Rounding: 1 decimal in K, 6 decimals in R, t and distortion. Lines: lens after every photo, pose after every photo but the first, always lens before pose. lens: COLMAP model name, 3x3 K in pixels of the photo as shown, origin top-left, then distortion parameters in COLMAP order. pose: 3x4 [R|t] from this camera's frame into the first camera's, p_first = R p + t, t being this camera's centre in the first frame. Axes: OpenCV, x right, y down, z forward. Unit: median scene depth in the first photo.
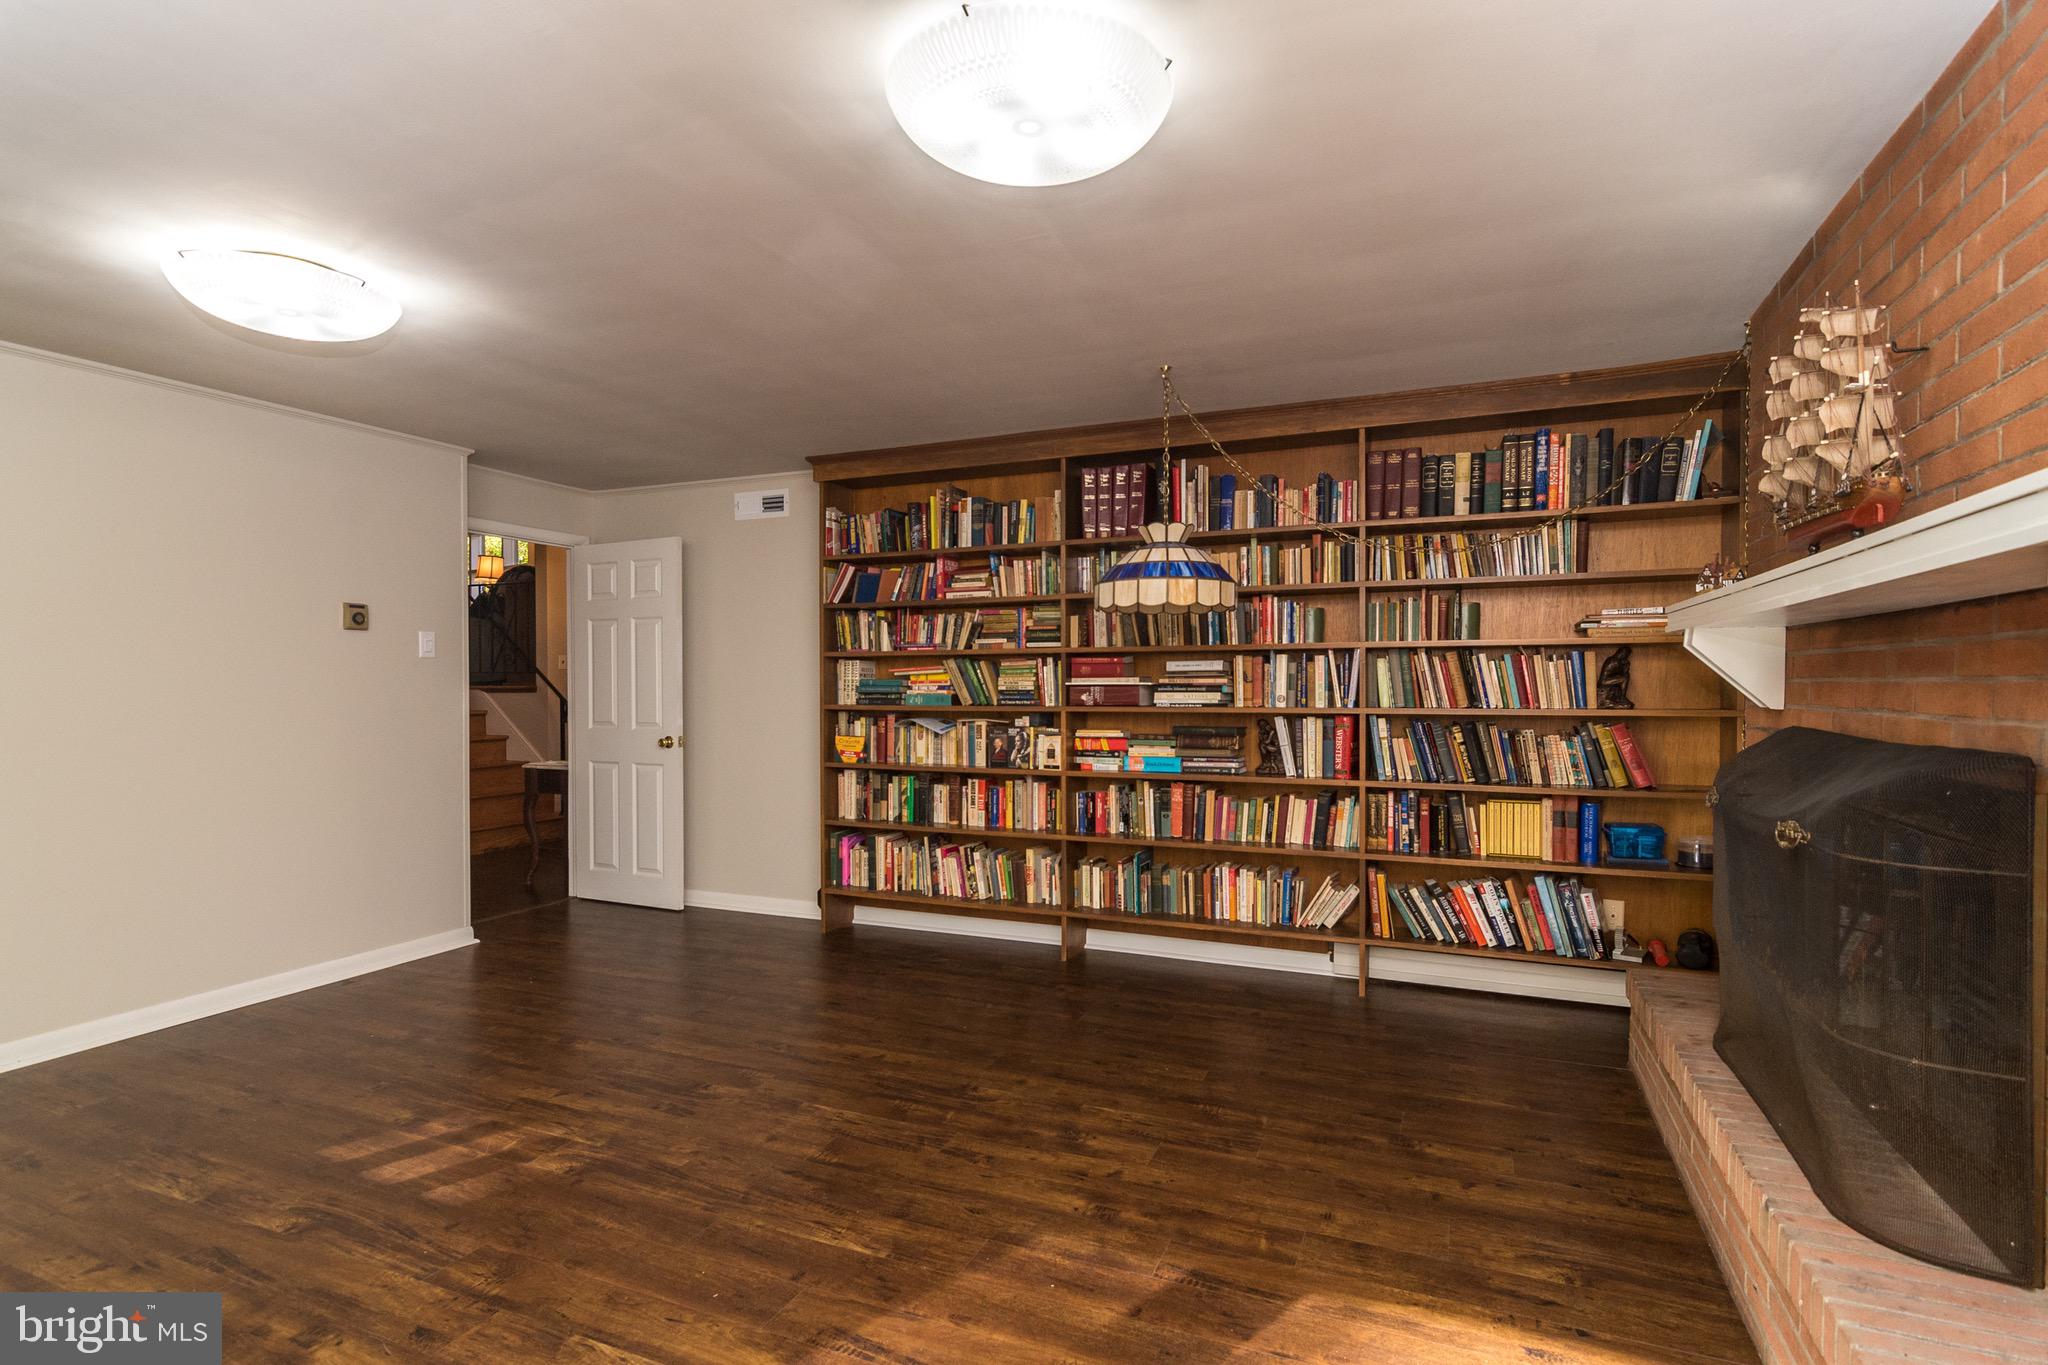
lens RADIAL K [[971.2, 0, 1043.5], [0, 971.2, 694.1], [0, 0, 1]] dist [-0.003101, -0.000649]
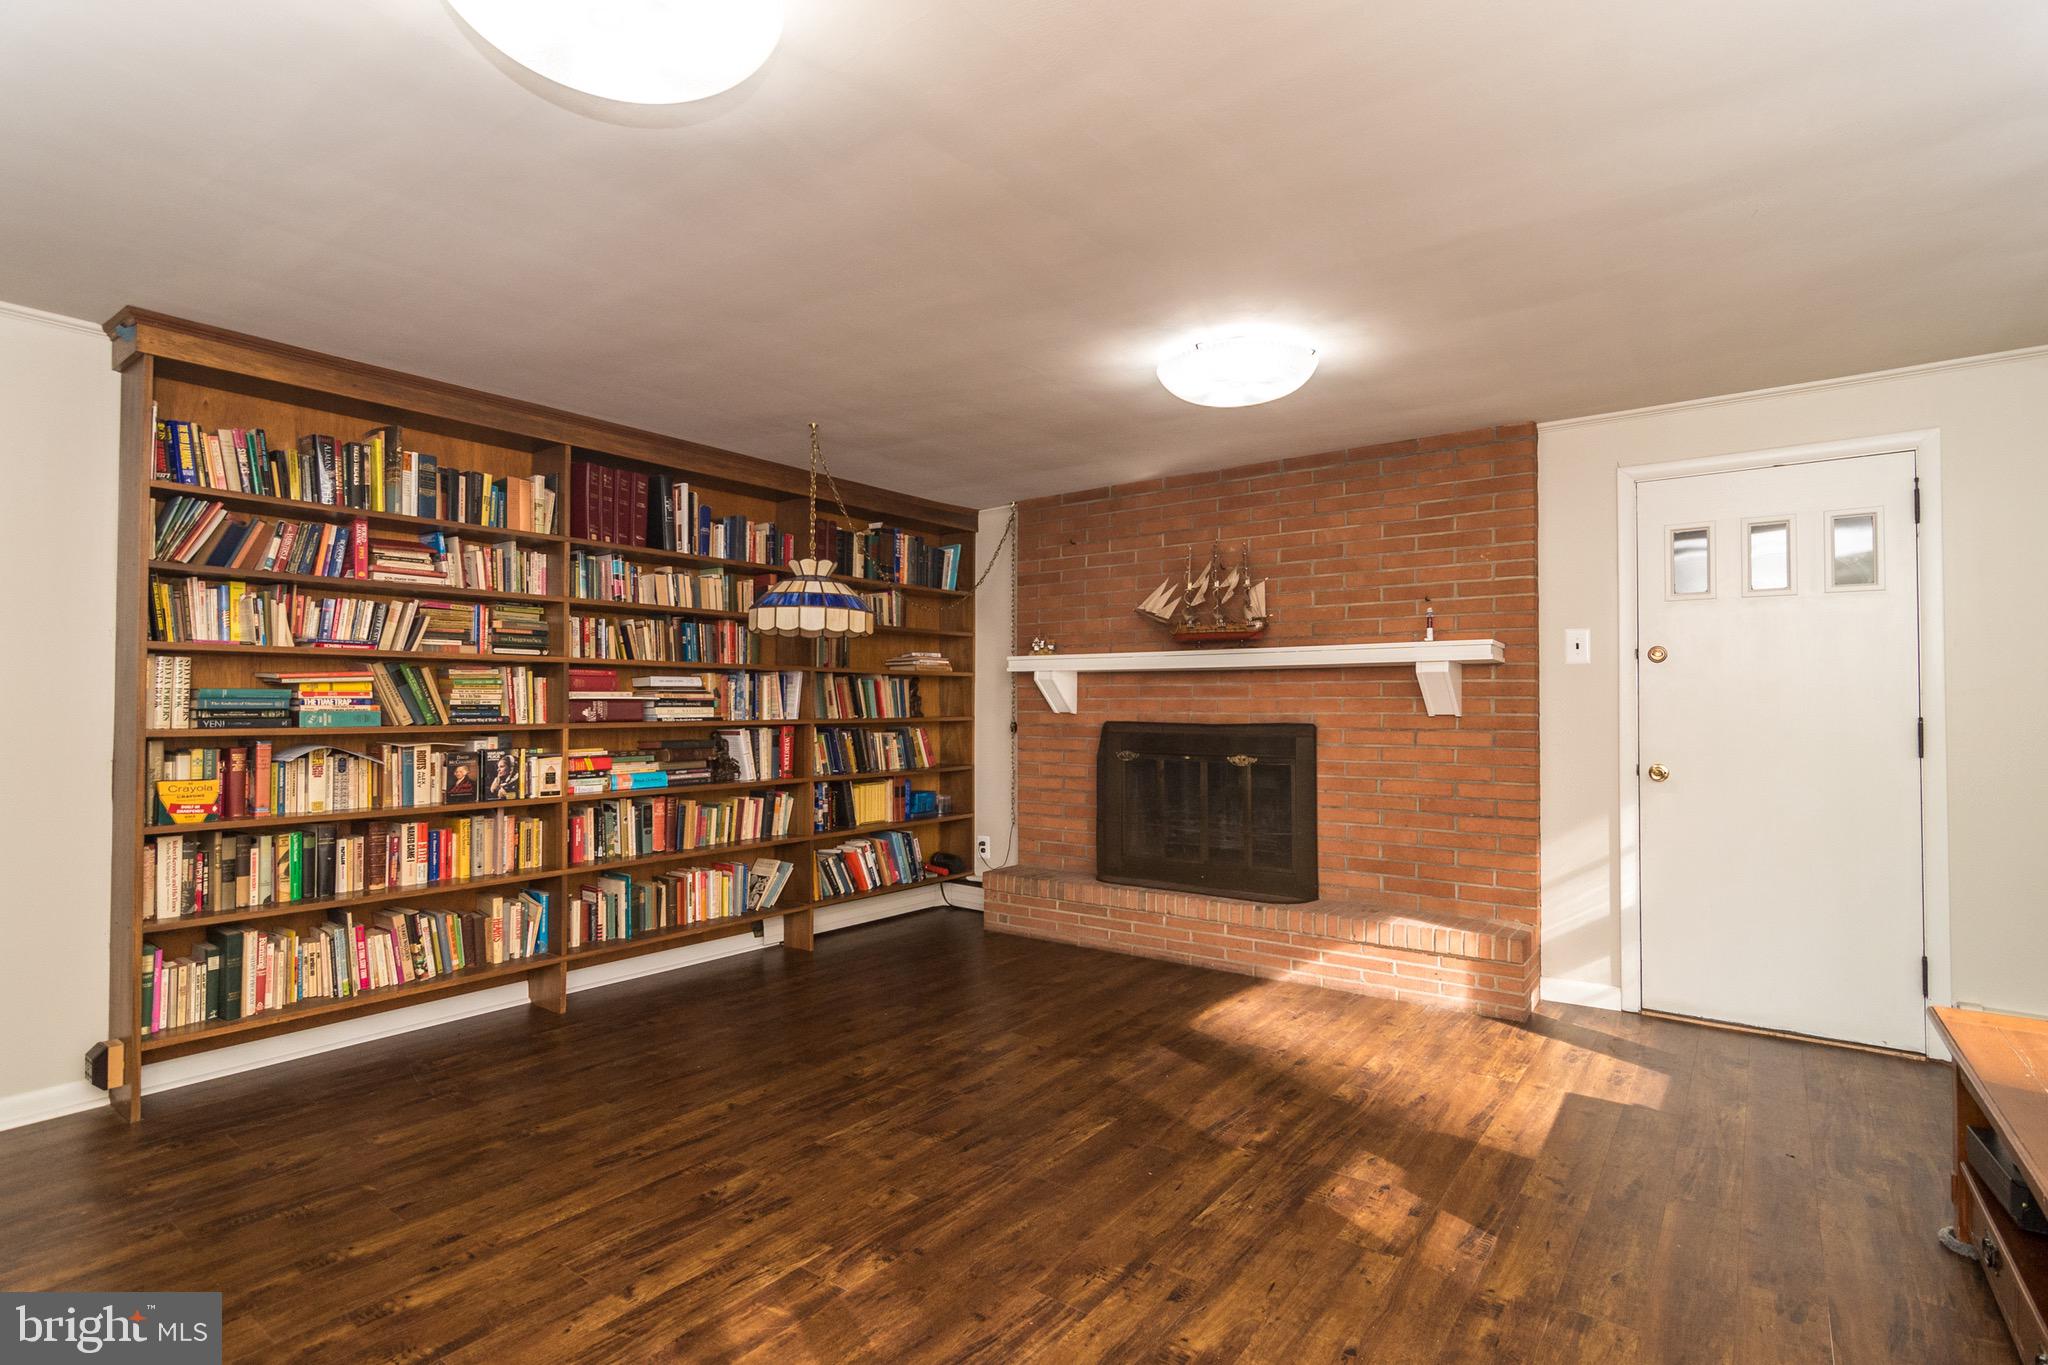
lens RADIAL K [[976.6, 0, 1017.4], [0, 976.6, 697.7], [0, 0, 1]] dist [-0.000763, -0.000206]
pose [[0.260842, 0.008571, 0.965344, -0.852071], [0.007780, 0.999909, -0.010980, 0.002514], [-0.965350, 0.010375, 0.260751, 0.430933]]
